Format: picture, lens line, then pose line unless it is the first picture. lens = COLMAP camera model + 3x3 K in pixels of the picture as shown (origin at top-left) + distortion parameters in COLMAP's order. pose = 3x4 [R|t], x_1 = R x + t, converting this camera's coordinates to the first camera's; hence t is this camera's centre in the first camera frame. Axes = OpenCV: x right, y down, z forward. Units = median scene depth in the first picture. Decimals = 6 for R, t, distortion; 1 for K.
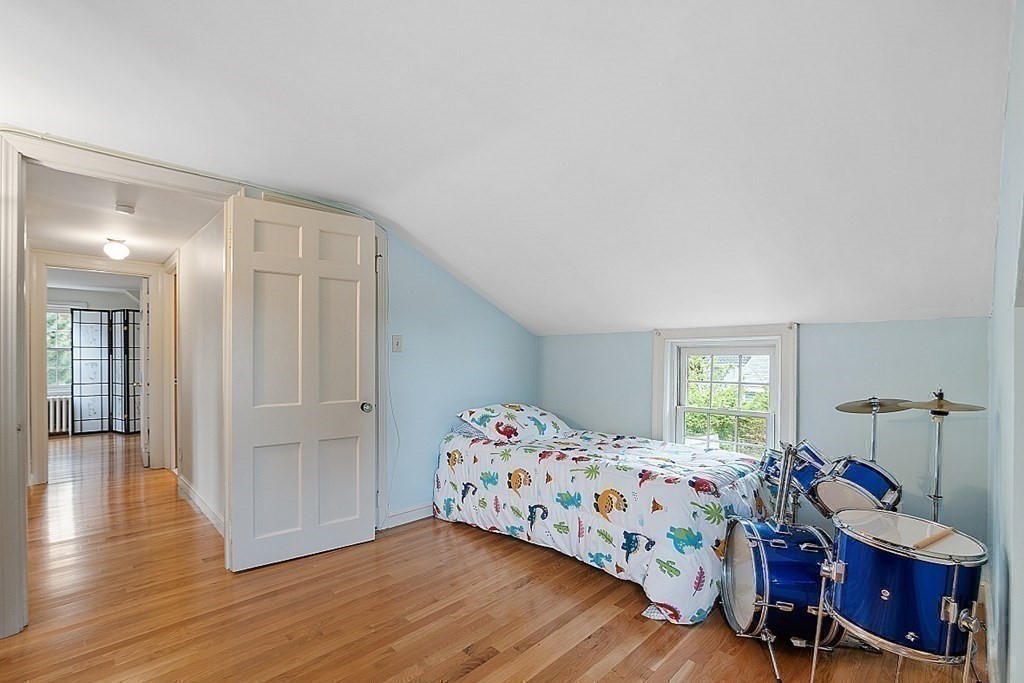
lens RADIAL K [[447.5, 0, 513.2], [0, 447.5, 356.6], [0, 0, 1]] dist [-0.000338, -0.000045]
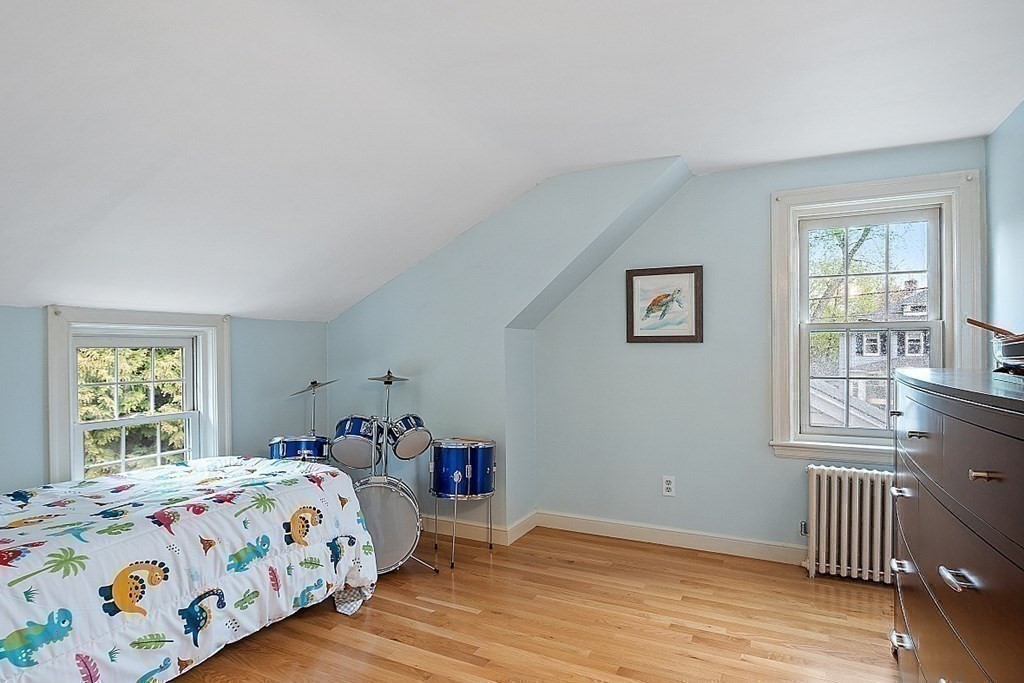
lens RADIAL K [[604.7, 0, 512.0], [0, 604.7, 341.5], [0, 0, 1]] dist [0.049869, 0.000323]
pose [[-0.295362, 0.011951, 0.955311, -0.949085], [0.007872, 0.999918, -0.010075, 0.001453], [-0.955353, 0.004544, -0.295432, 0.925029]]
